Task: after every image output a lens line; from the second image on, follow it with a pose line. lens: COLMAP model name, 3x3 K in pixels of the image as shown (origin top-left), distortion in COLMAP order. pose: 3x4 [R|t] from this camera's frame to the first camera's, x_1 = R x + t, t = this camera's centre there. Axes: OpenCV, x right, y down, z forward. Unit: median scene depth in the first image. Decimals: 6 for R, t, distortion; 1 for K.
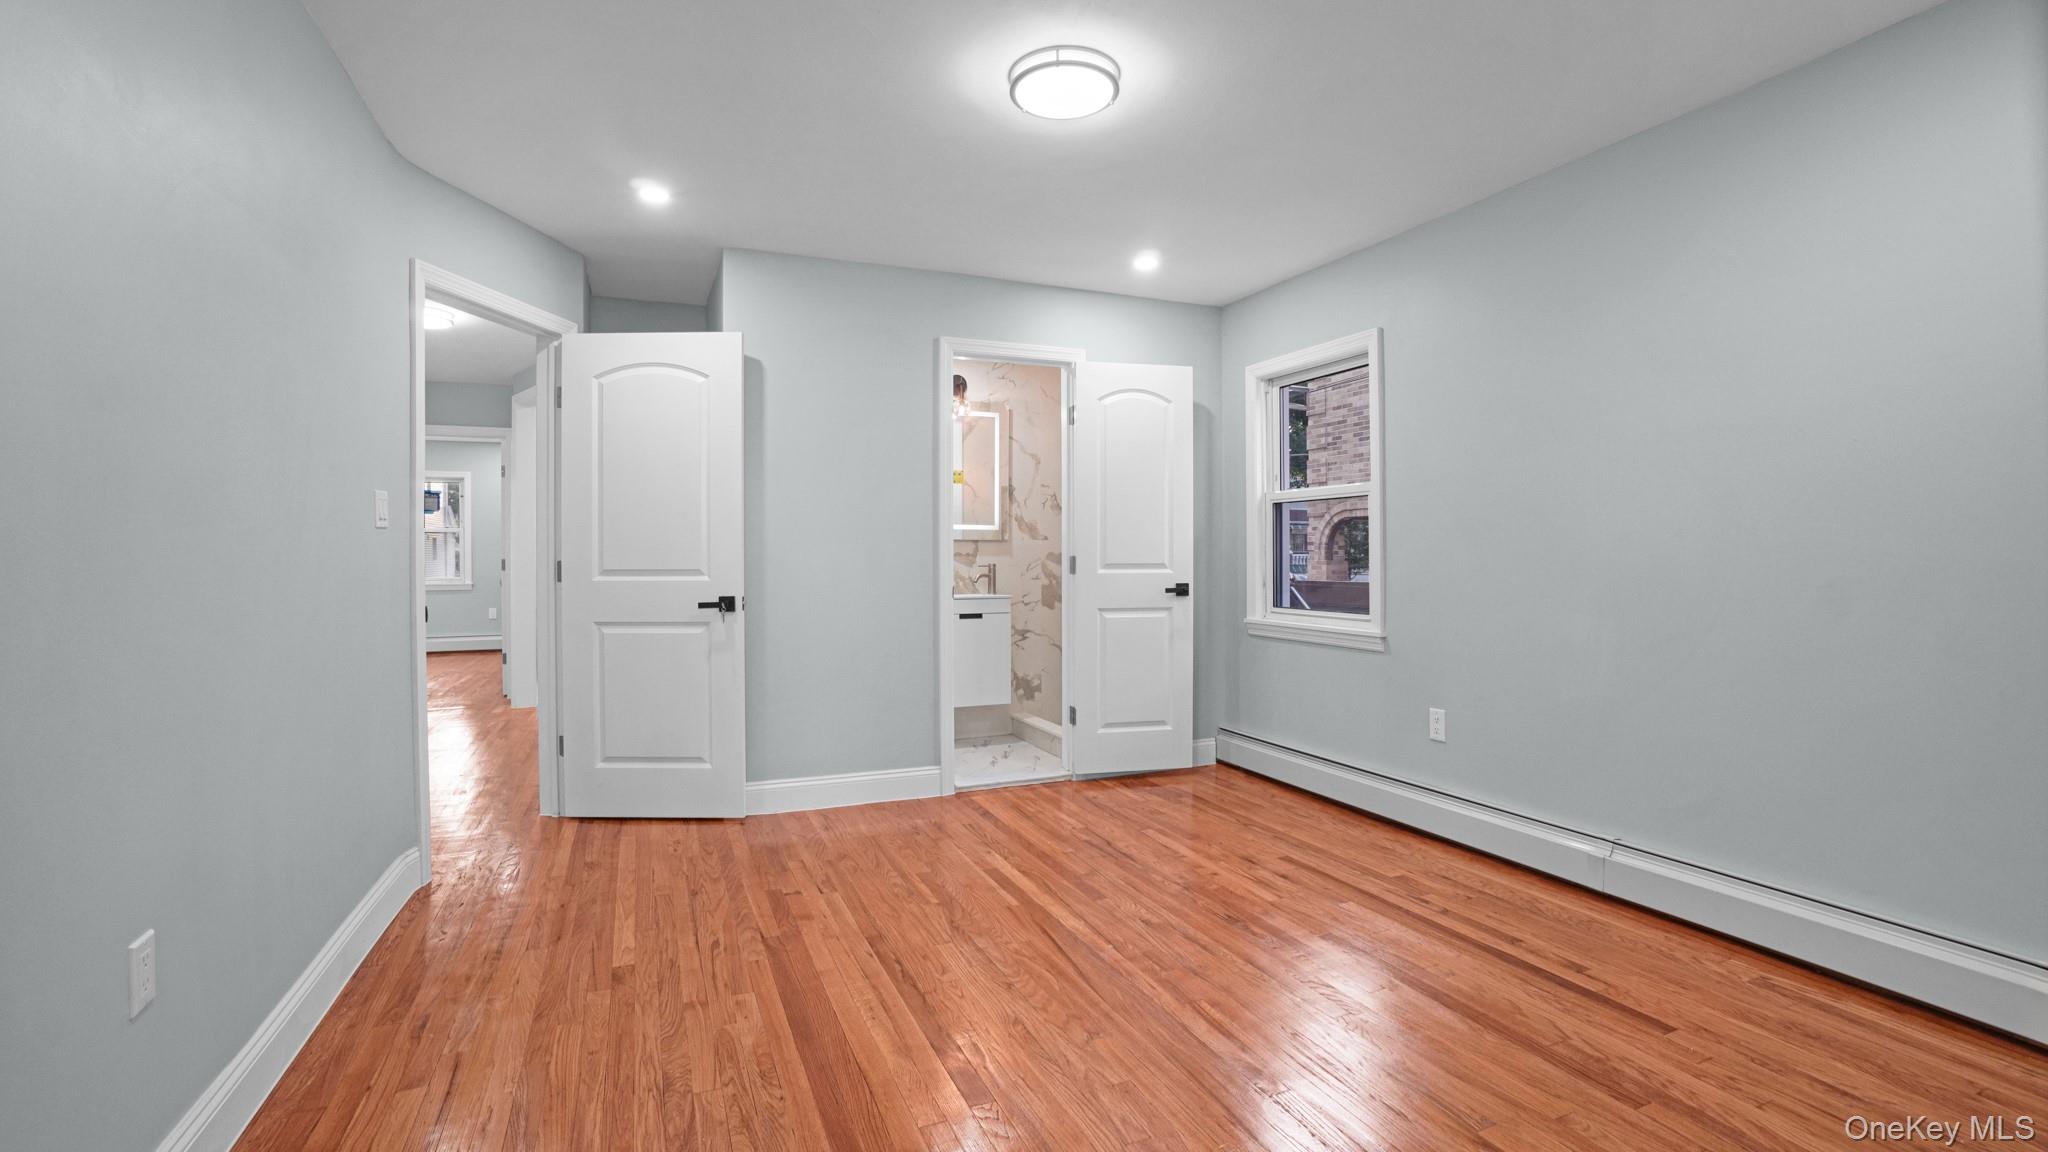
lens RADIAL K [[960.7, 0, 1009.3], [0, 960.7, 577.7], [0, 0, 1]] dist [-0.014881, 0.000969]
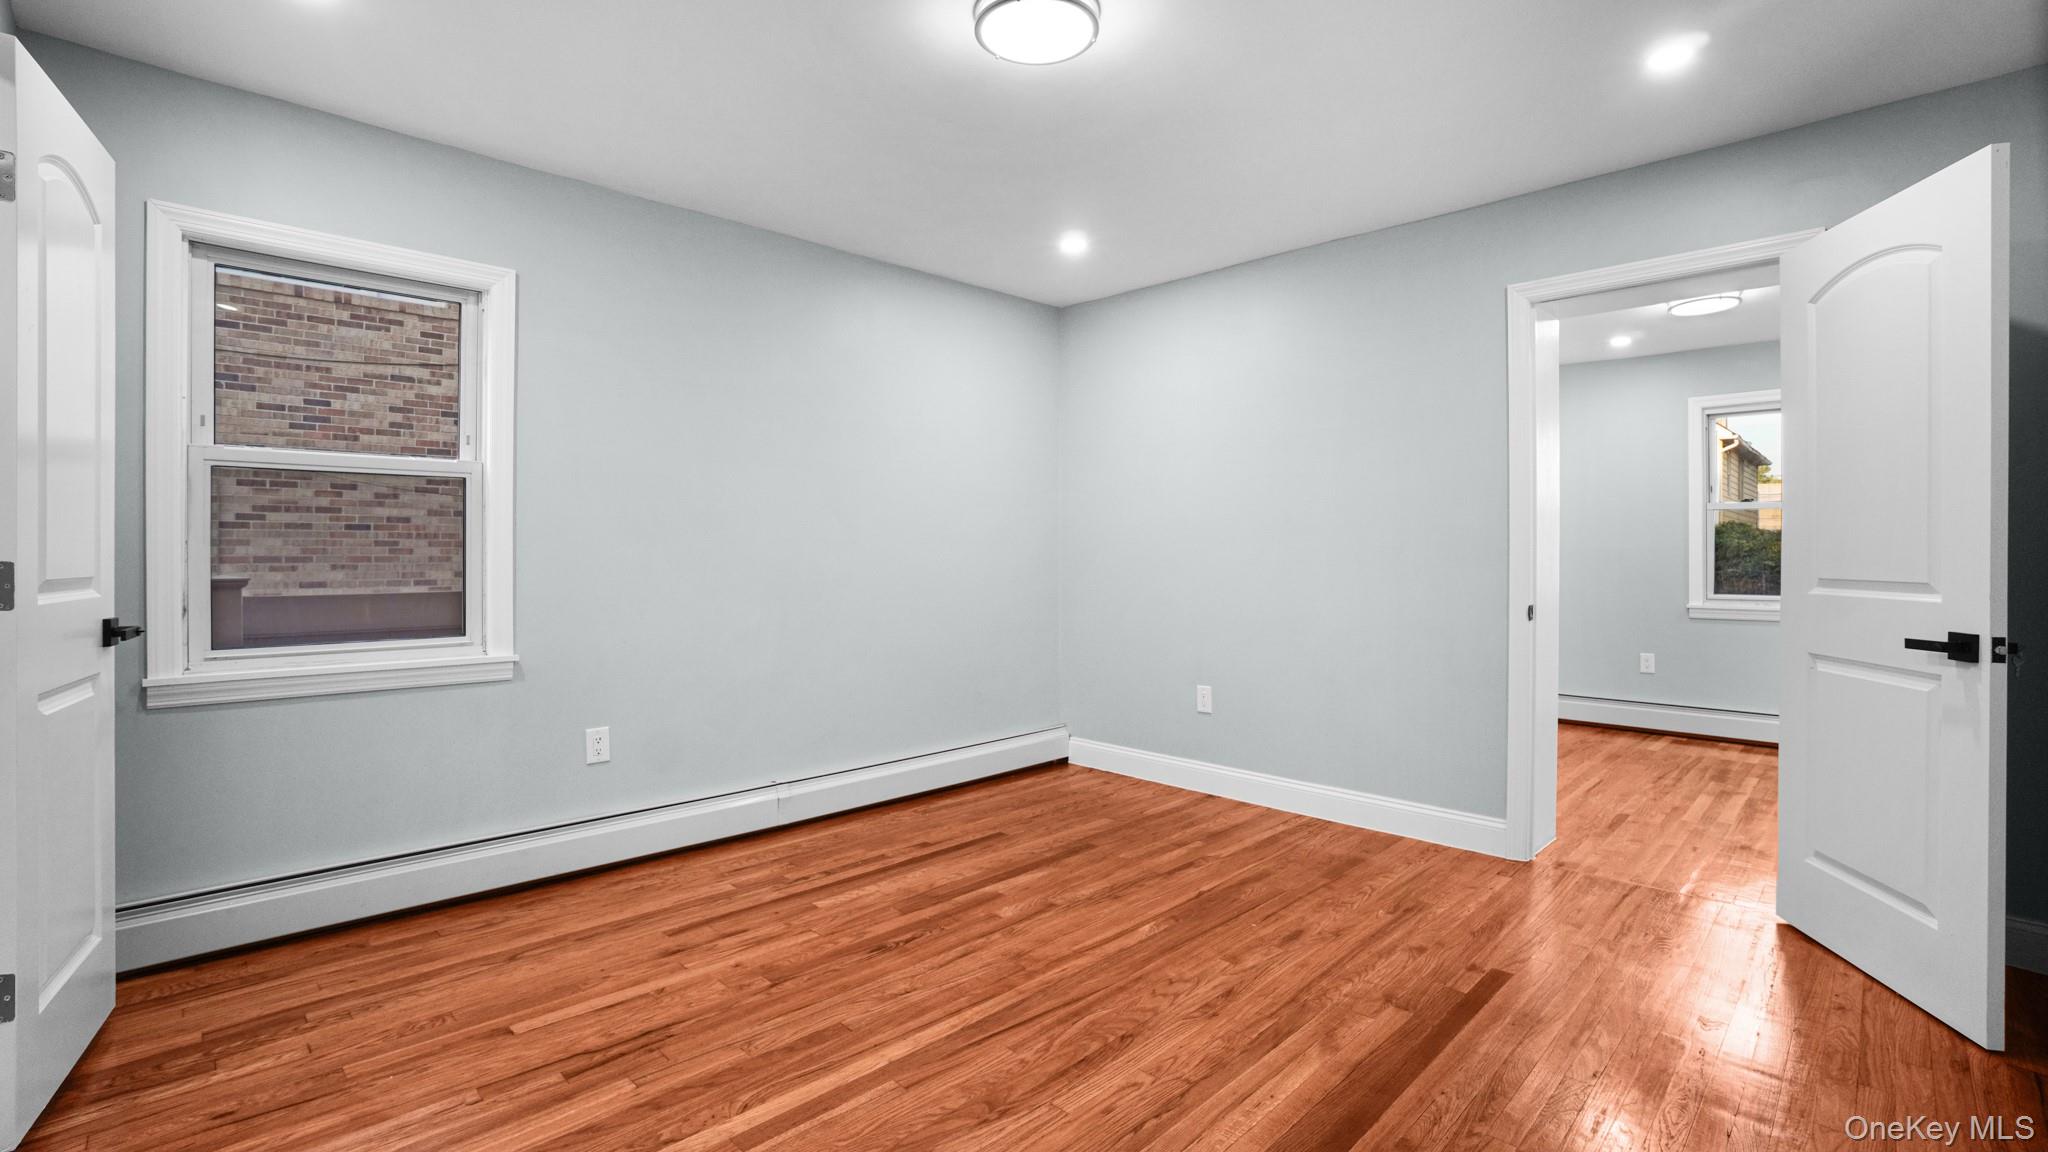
lens RADIAL K [[907.7, 0, 1071.4], [0, 907.7, 571.6], [0, 0, 1]] dist [-0.052973, 0.015221]
pose [[-0.428321, -0.025611, 0.903263, -0.589842], [0.010444, 0.999391, 0.033289, -0.040123], [-0.903566, 0.023693, -0.427793, 1.111051]]
